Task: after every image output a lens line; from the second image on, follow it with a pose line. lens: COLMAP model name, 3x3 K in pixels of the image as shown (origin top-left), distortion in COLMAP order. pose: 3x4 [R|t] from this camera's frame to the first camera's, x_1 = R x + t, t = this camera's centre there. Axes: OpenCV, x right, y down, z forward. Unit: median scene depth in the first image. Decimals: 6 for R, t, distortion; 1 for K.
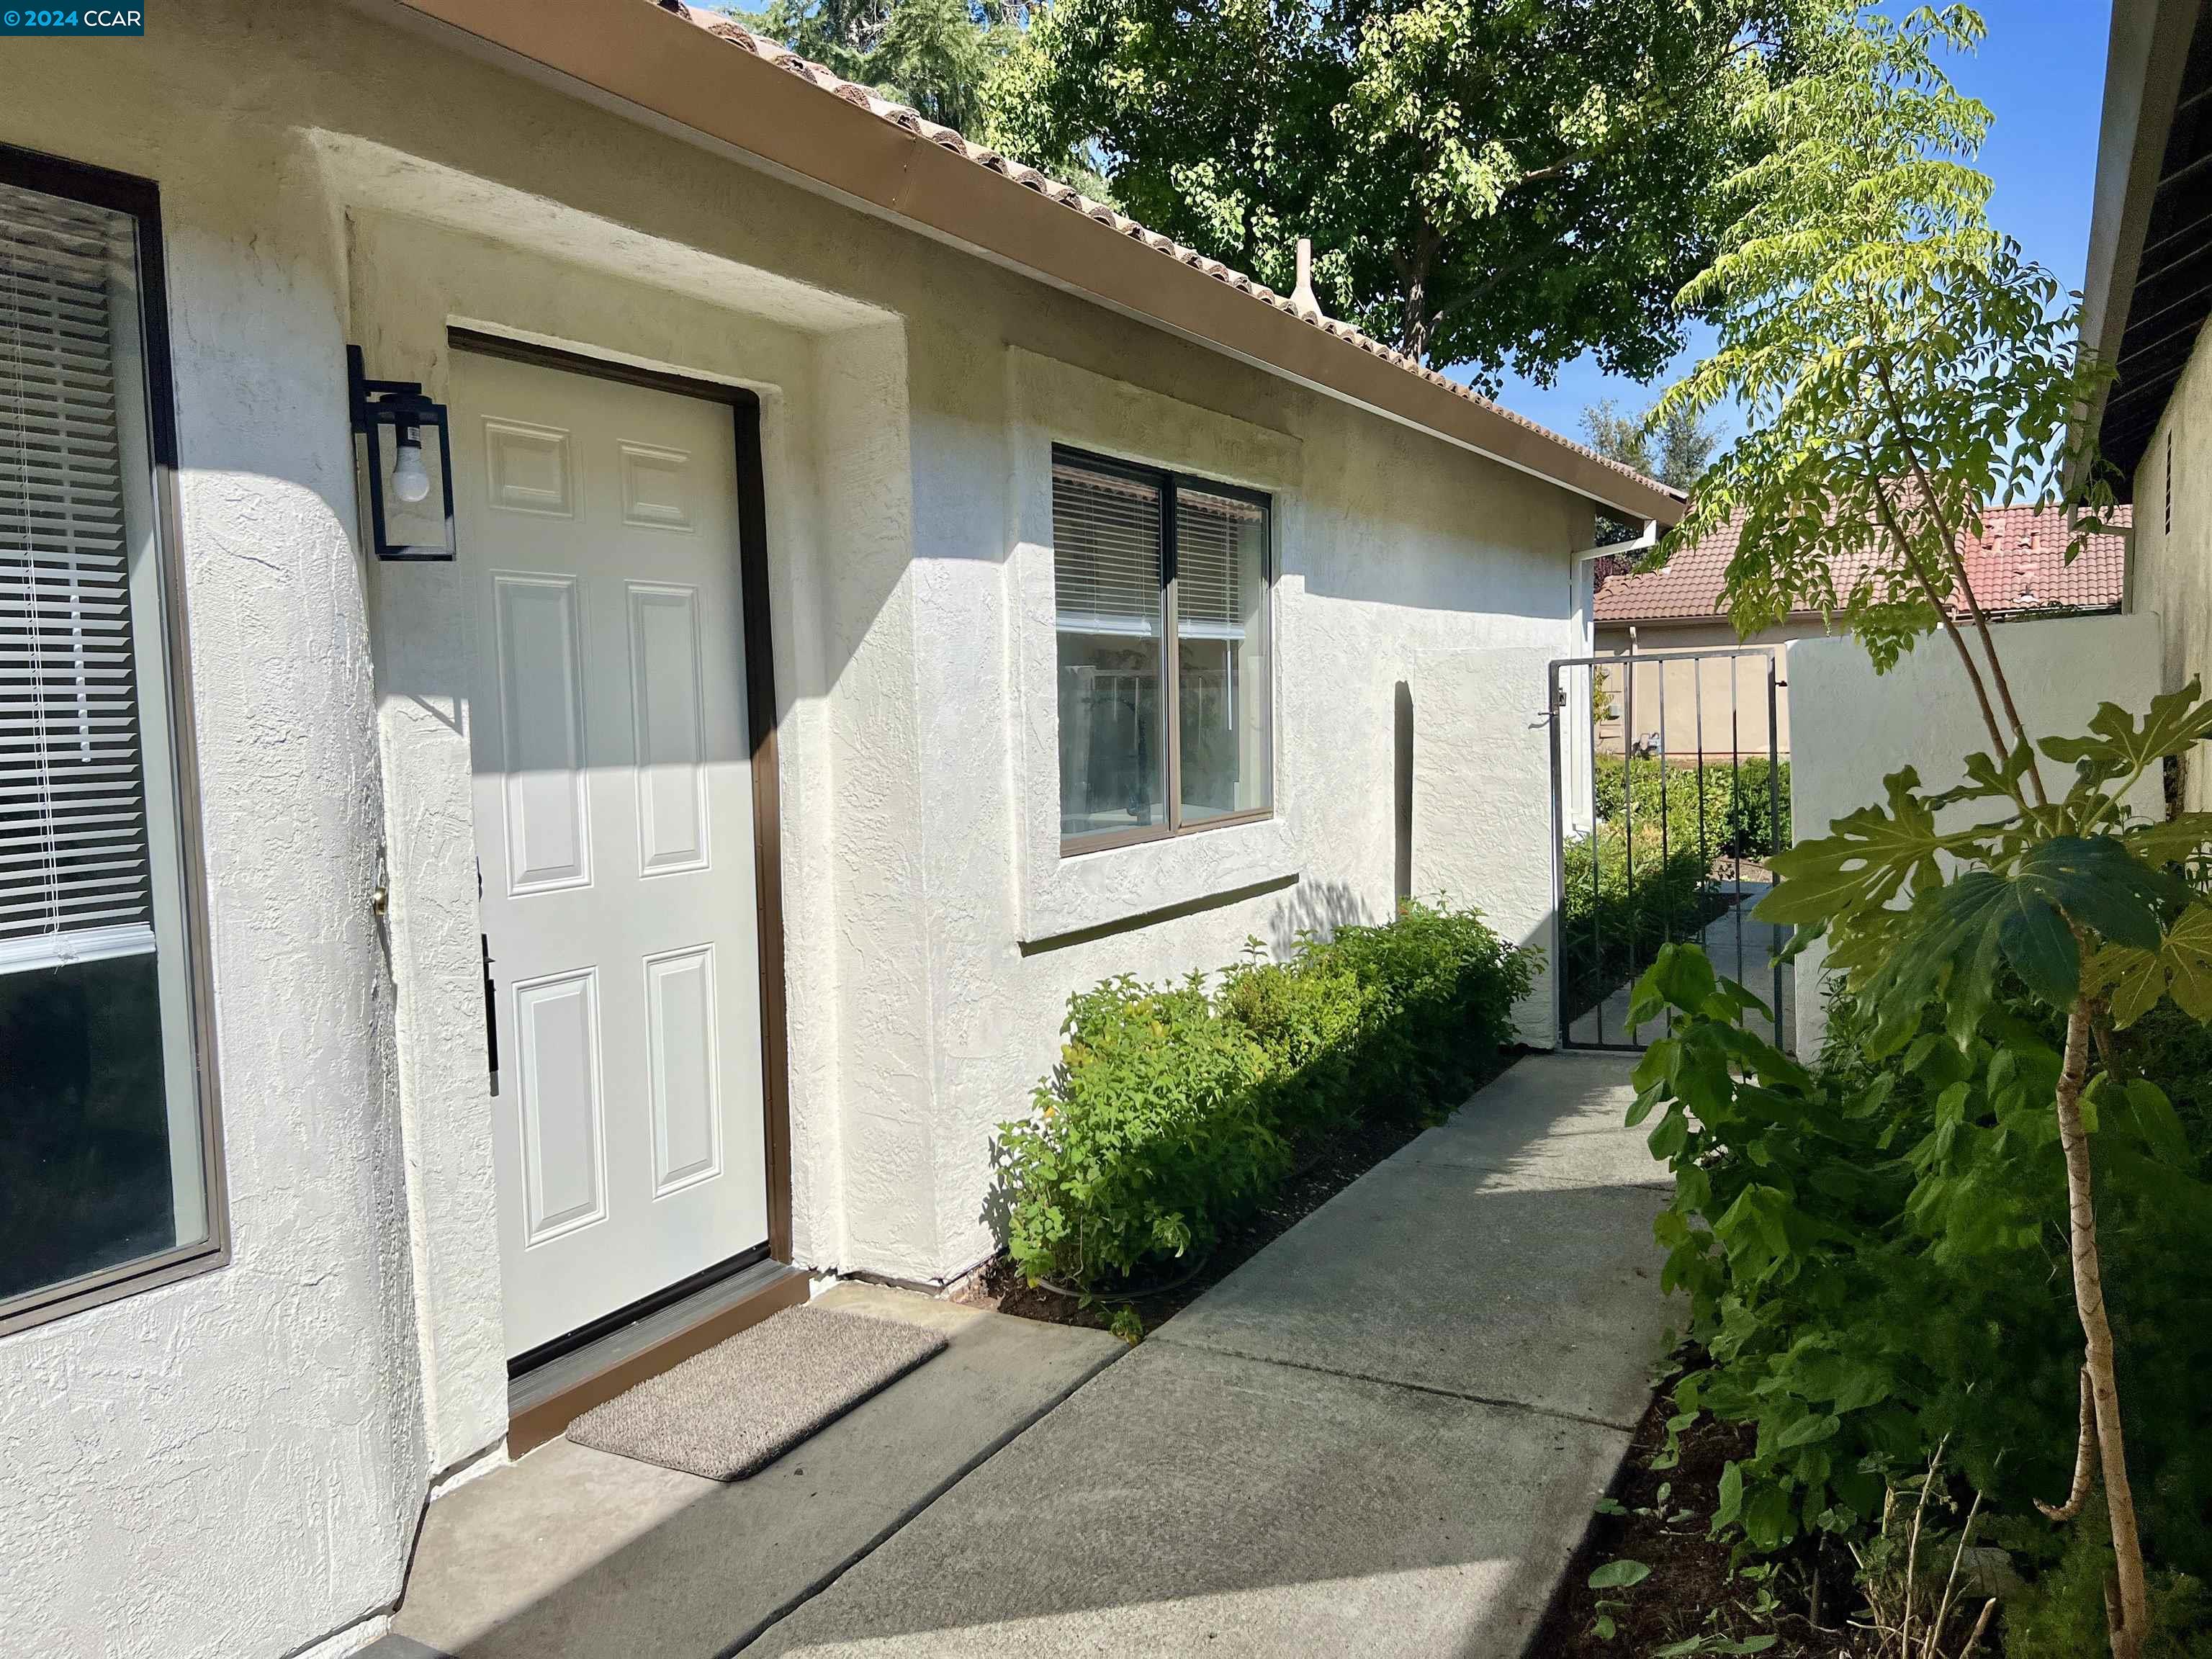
lens RADIAL K [[1666.2, 0, 1089.6], [0, 1666.2, 834.4], [0, 0, 1]] dist [0.041823, -0.042955]
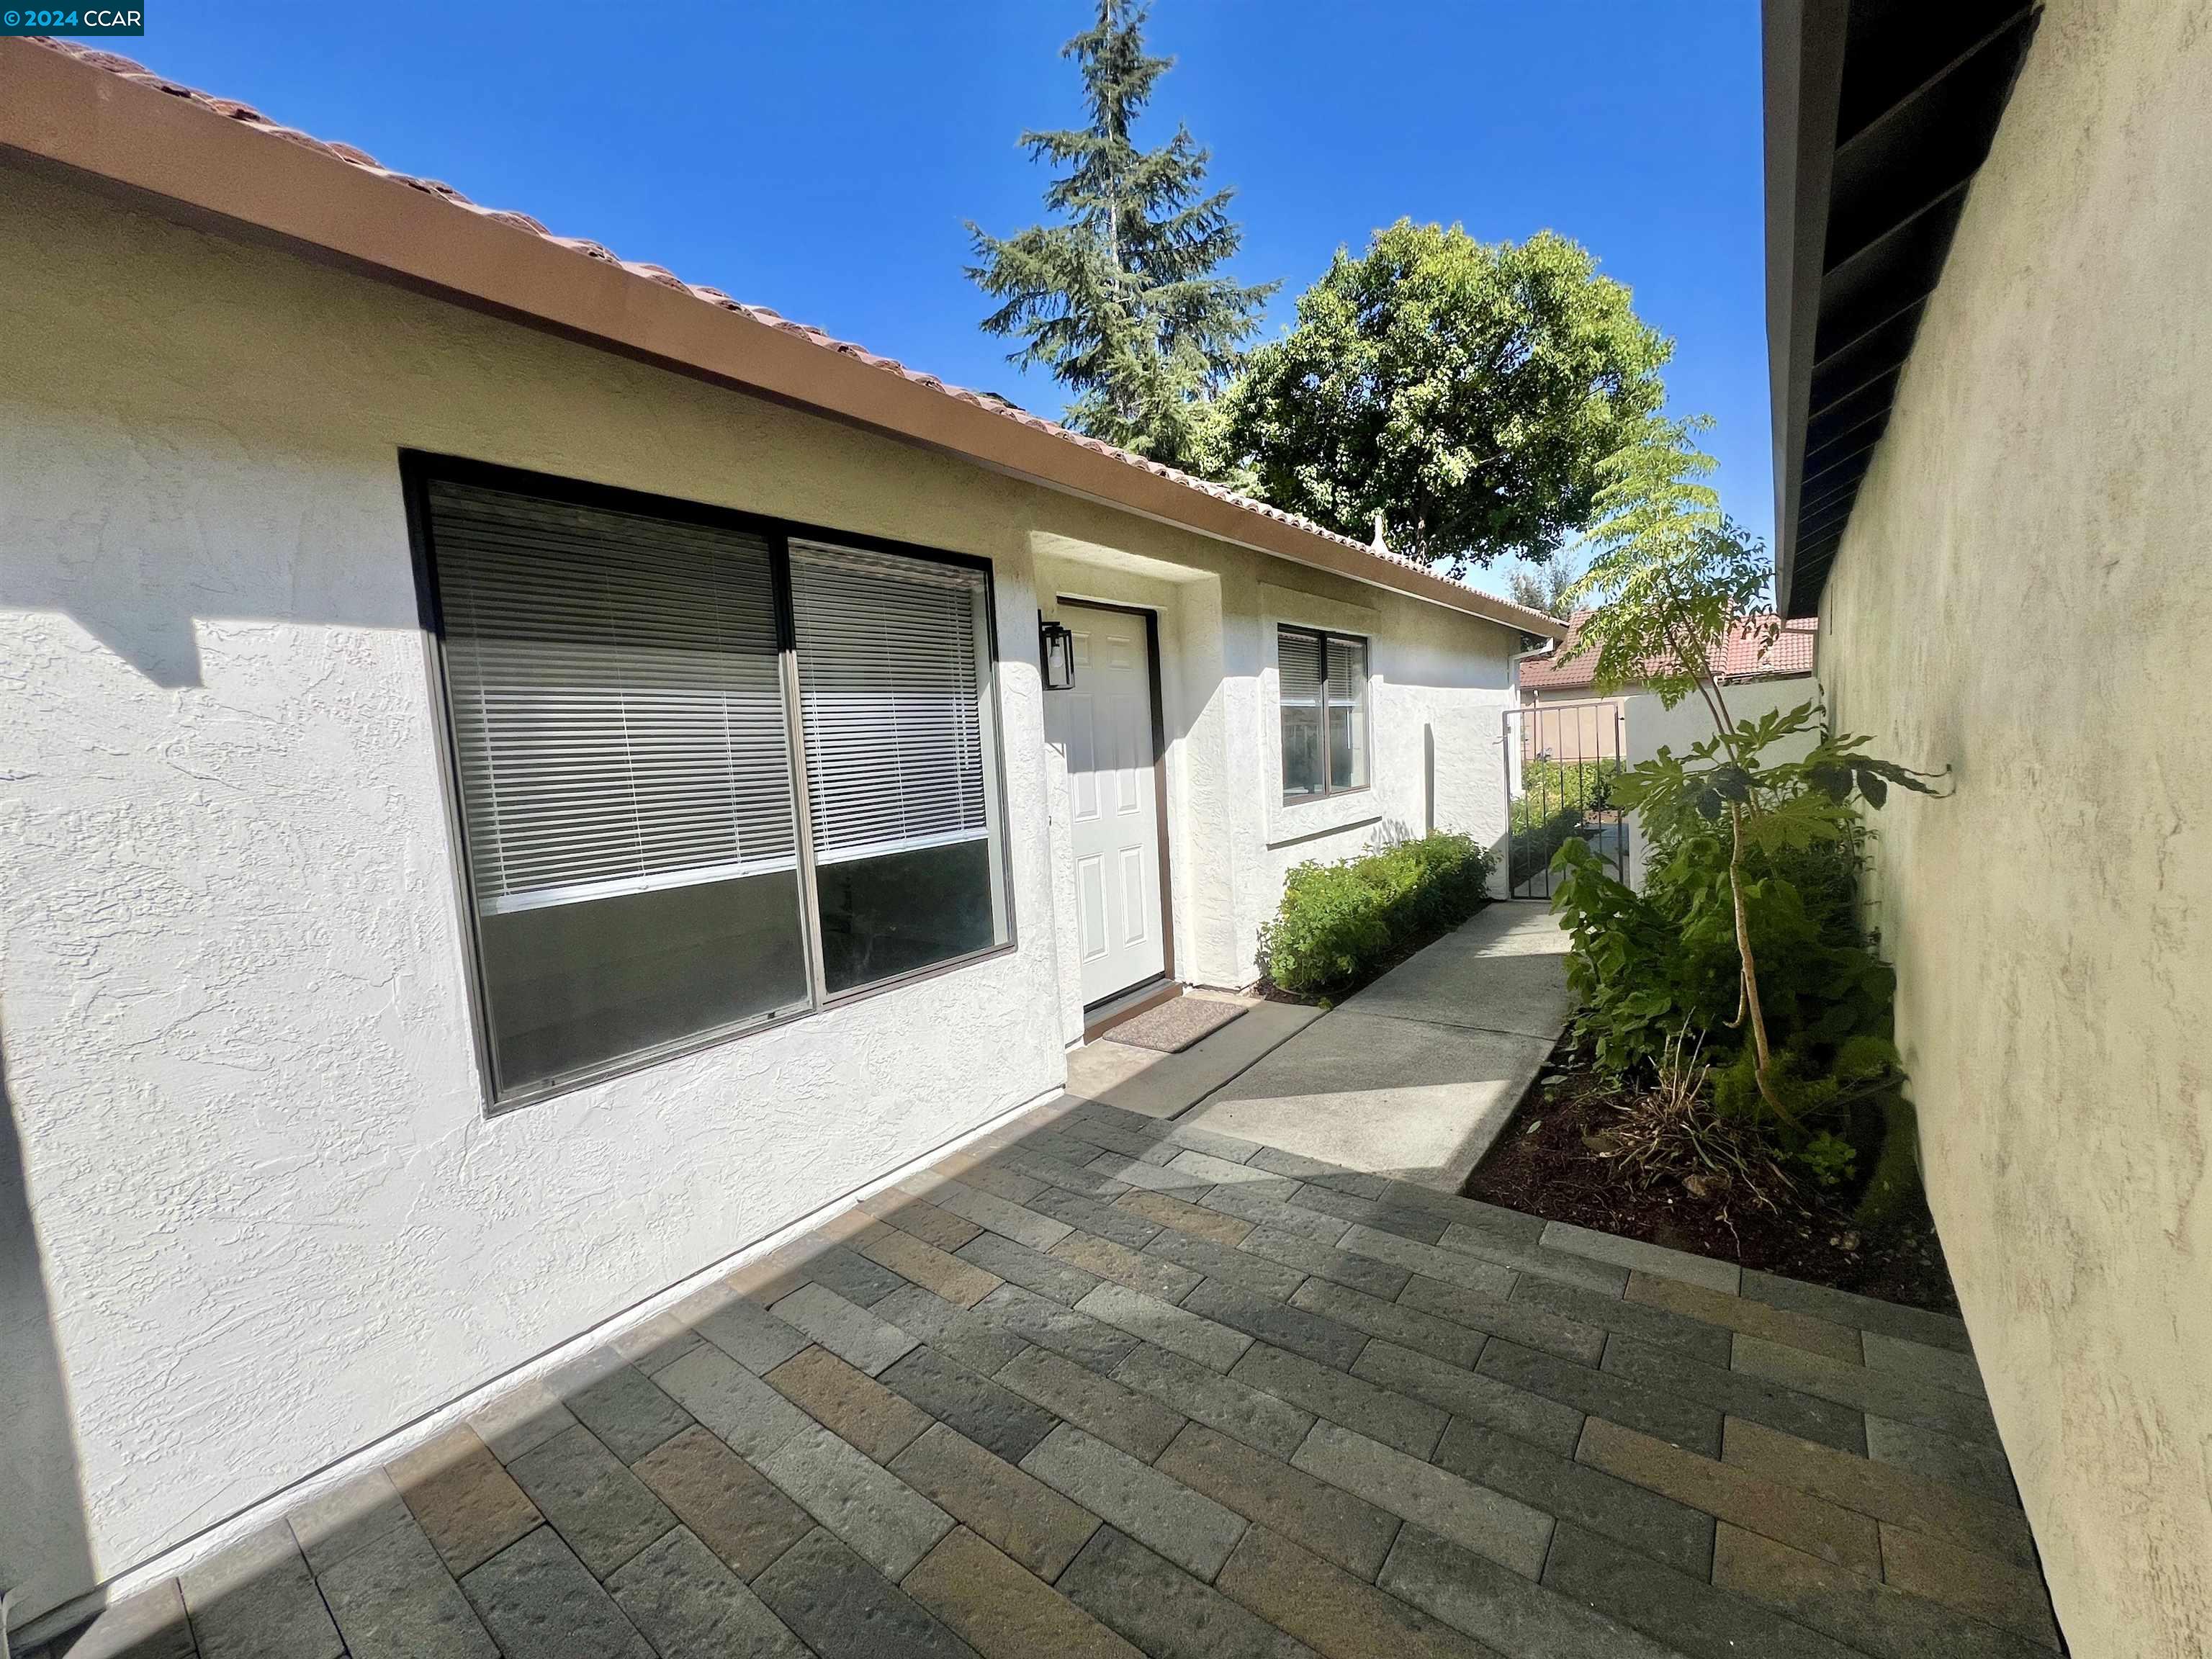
lens RADIAL K [[887.3, 0, 1108.2], [0, 887.3, 829.6], [0, 0, 1]] dist [-0.002166, 0.000825]
pose [[0.990648, -0.018108, -0.135237, -0.104143], [0.020601, 0.999642, 0.017057, 0.022891], [0.134880, -0.019684, 0.990666, -0.258041]]
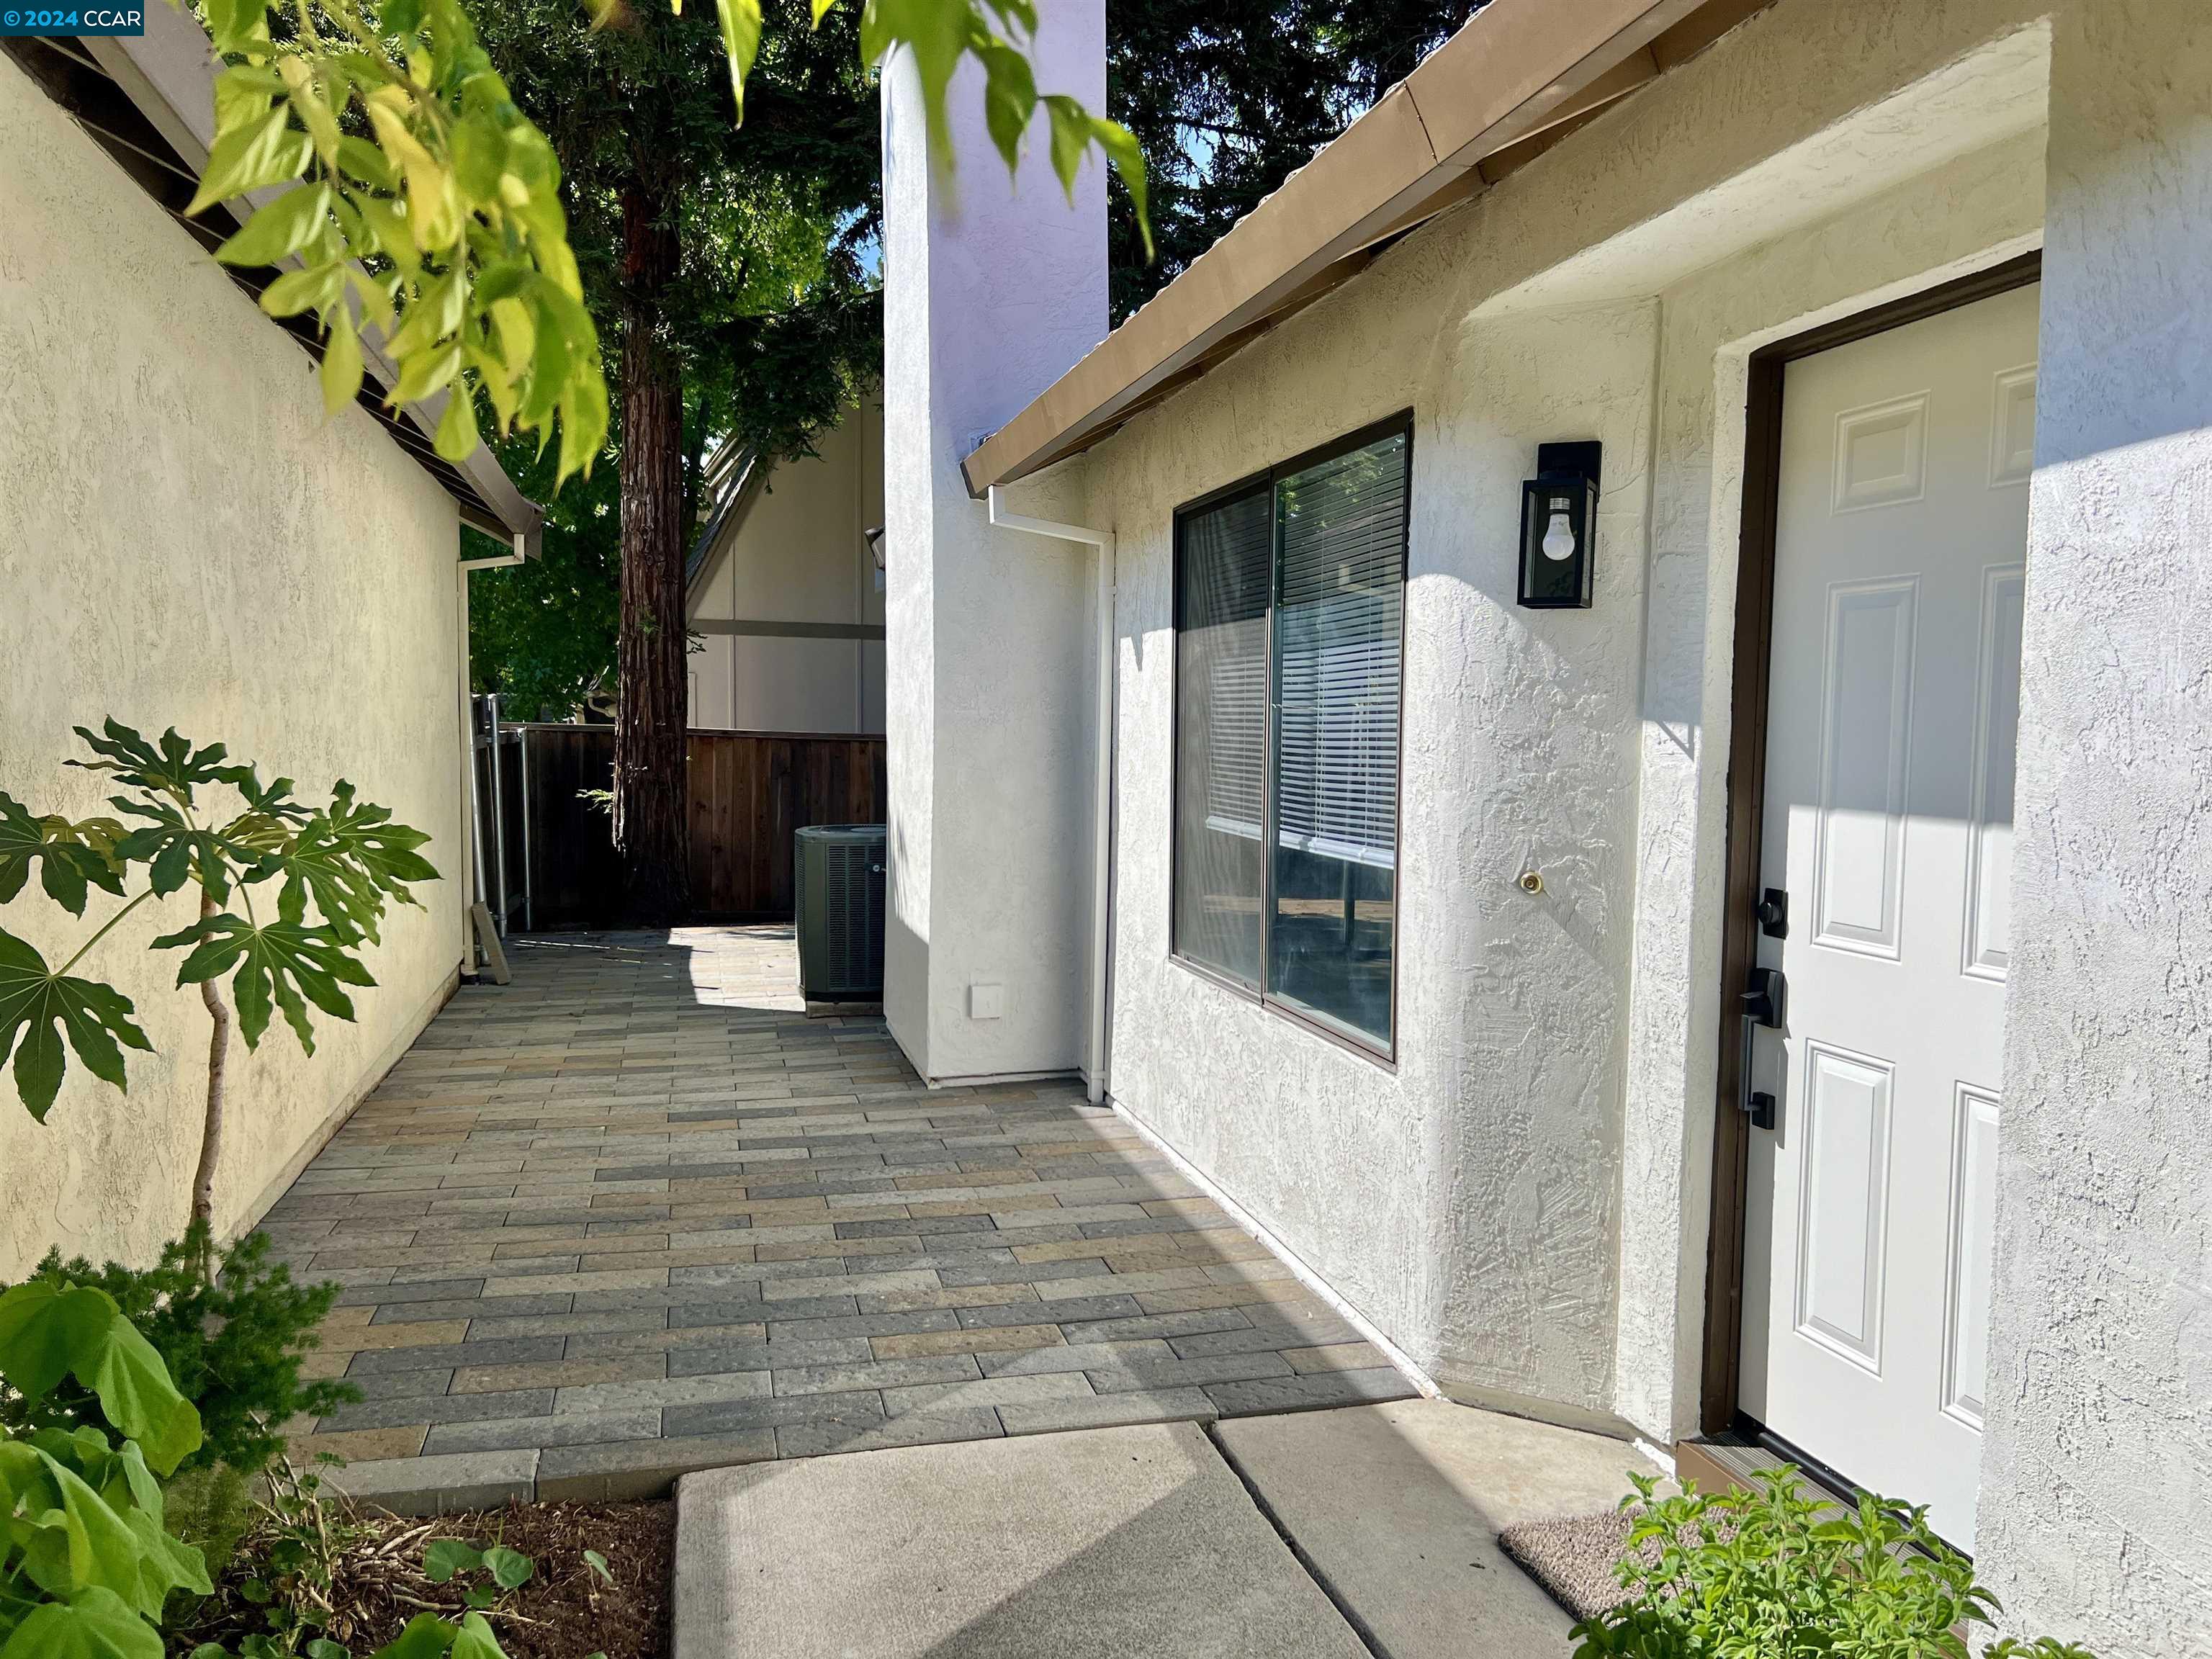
lens RADIAL K [[1666.2, 0, 1093.6], [0, 1666.2, 831.6], [0, 0, 1]] dist [0.041823, -0.042955]
pose [[-0.727027, 0.061961, -0.683807, 0.483089], [-0.048909, 0.988716, 0.141590, -0.115648], [0.684864, 0.136385, -0.715794, 1.199854]]
